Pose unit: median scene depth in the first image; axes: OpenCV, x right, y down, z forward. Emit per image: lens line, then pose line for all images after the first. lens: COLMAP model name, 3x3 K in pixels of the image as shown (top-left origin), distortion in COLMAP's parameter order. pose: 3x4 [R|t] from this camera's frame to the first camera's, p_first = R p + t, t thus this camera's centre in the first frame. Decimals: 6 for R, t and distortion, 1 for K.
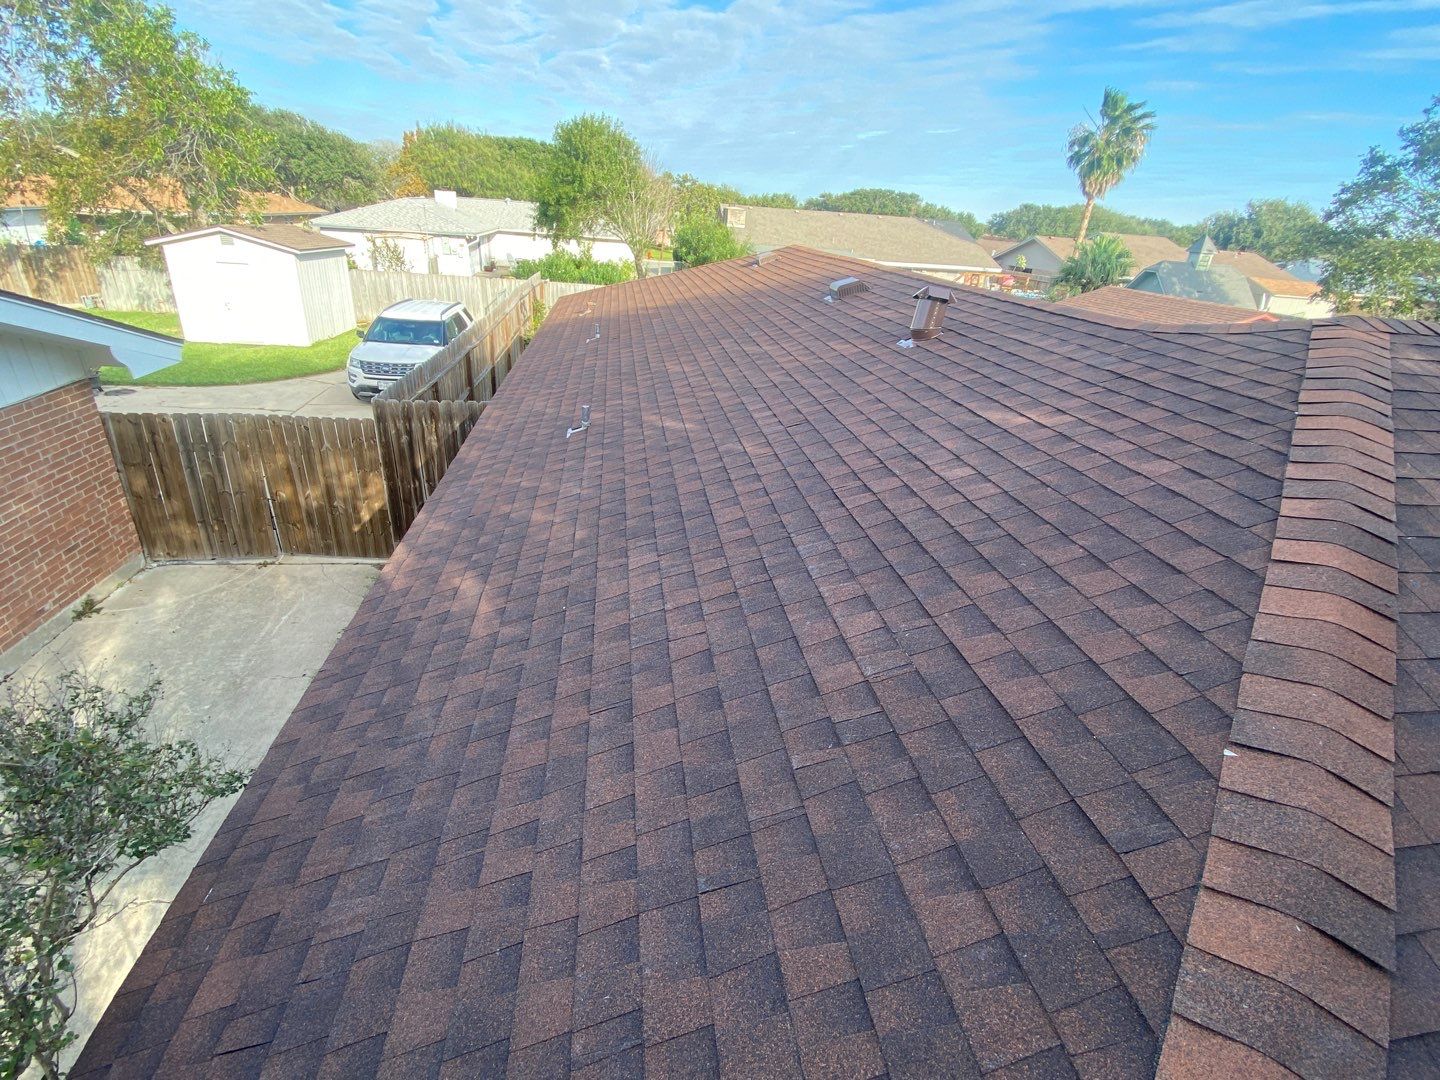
lens RADIAL K [[697.2, 0, 708.0], [0, 697.2, 548.2], [0, 0, 1]] dist [-0.018188, -0.003670]
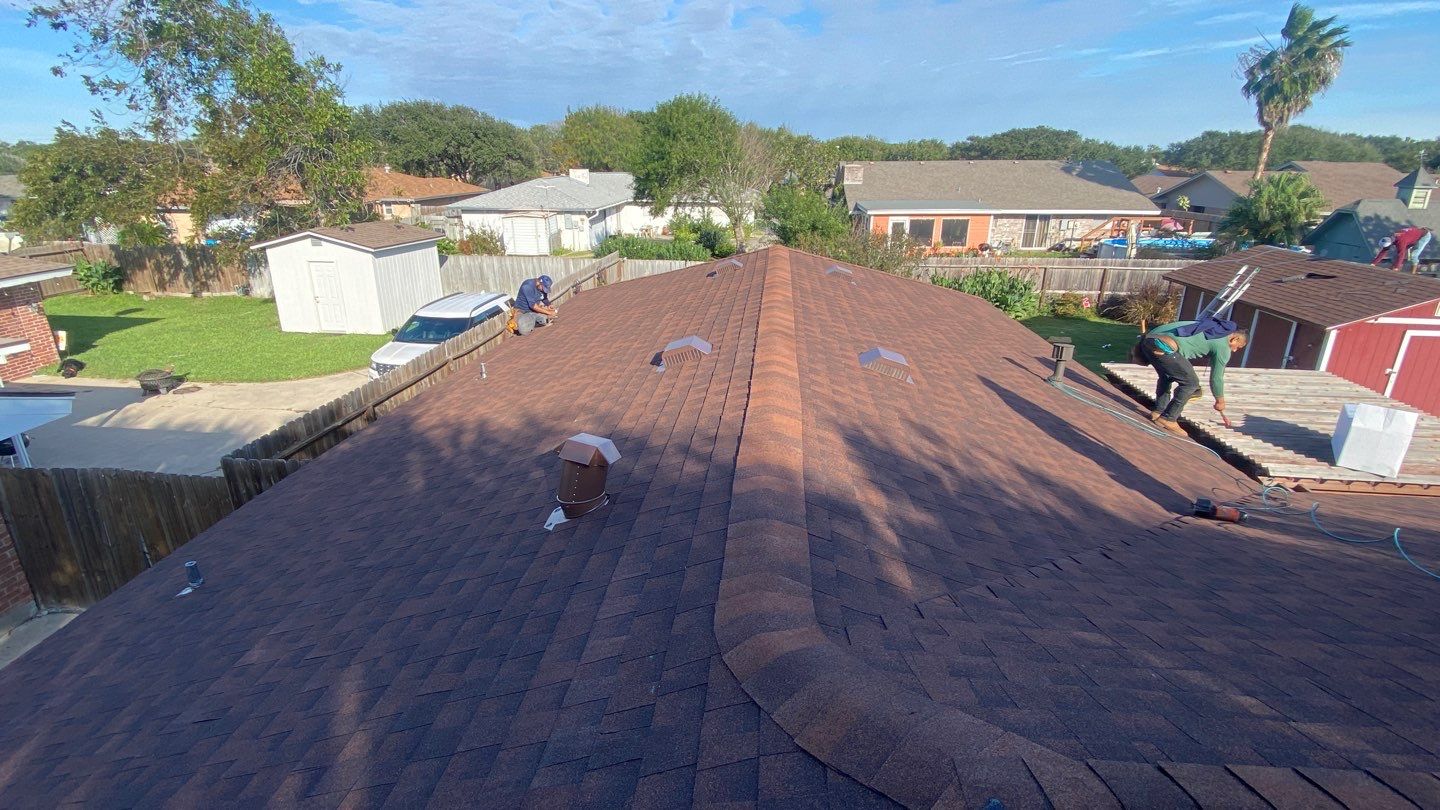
lens RADIAL K [[677.7, 0, 713.6], [0, 677.7, 418.9], [0, 0, 1]] dist [-0.001078, -0.012089]
pose [[0.971990, 0.018107, -0.234322, 0.081993], [-0.038692, 0.995752, -0.083552, -0.048679], [0.231814, 0.090278, 0.968562, 0.061482]]
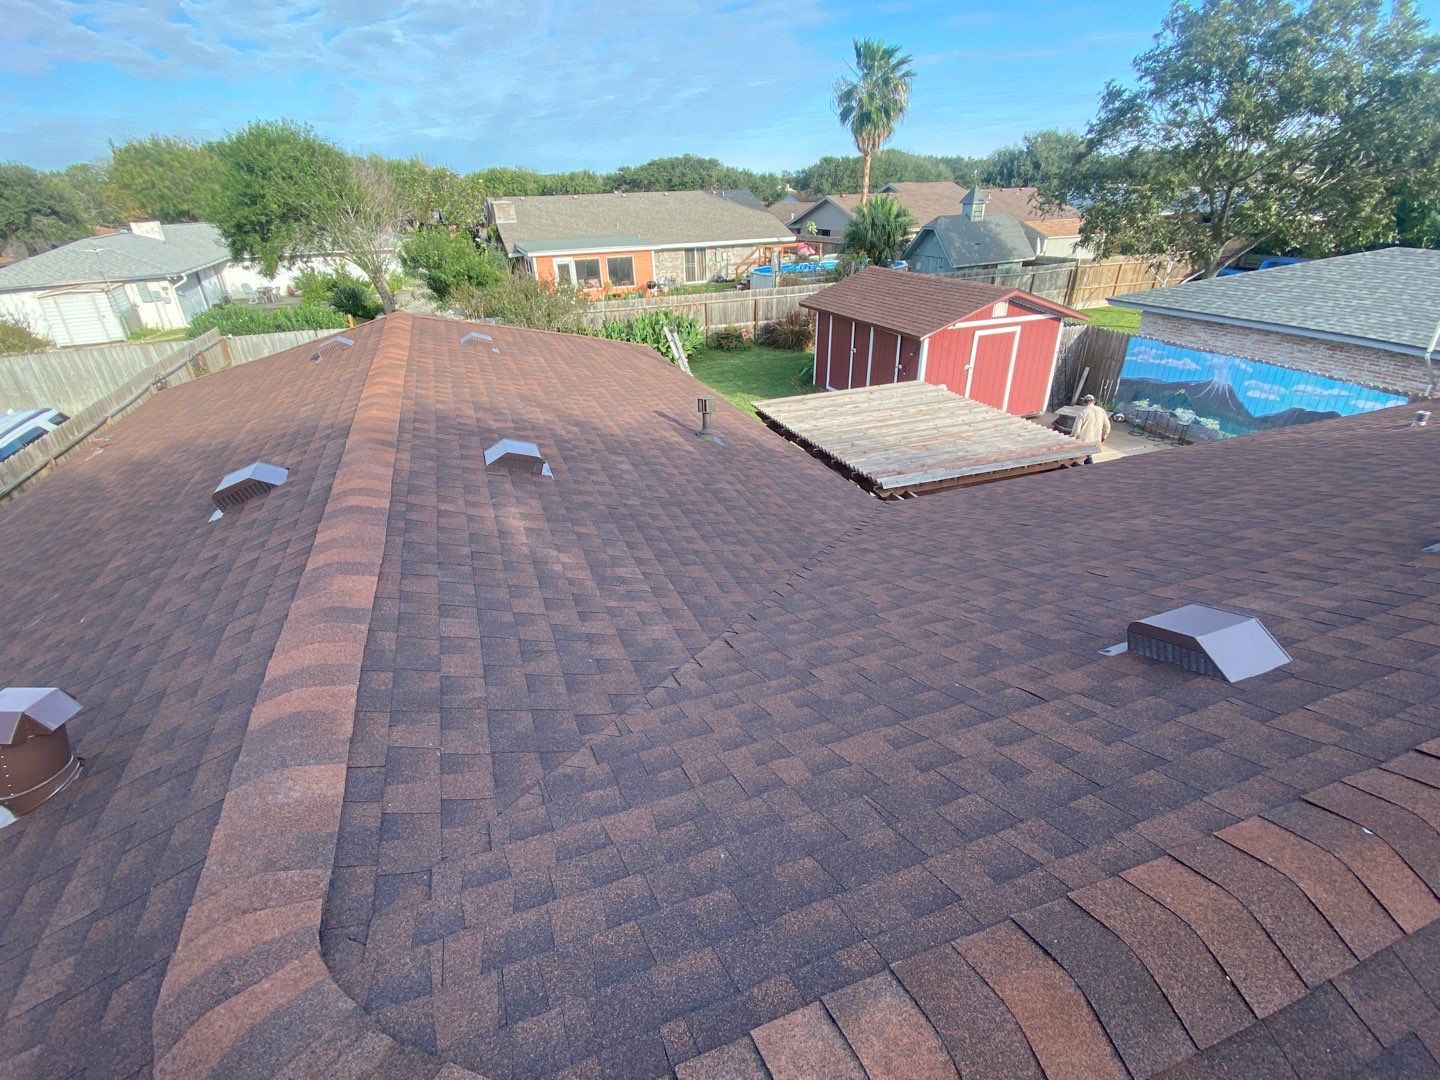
lens RADIAL K [[671.6, 0, 721.7], [0, 671.6, 549.3], [0, 0, 1]] dist [0.008412, -0.017018]
pose [[0.969731, -0.185908, 0.158302, 0.099590], [0.177179, 0.981847, 0.067703, -0.058831], [-0.168015, -0.037606, 0.985067, 0.076330]]
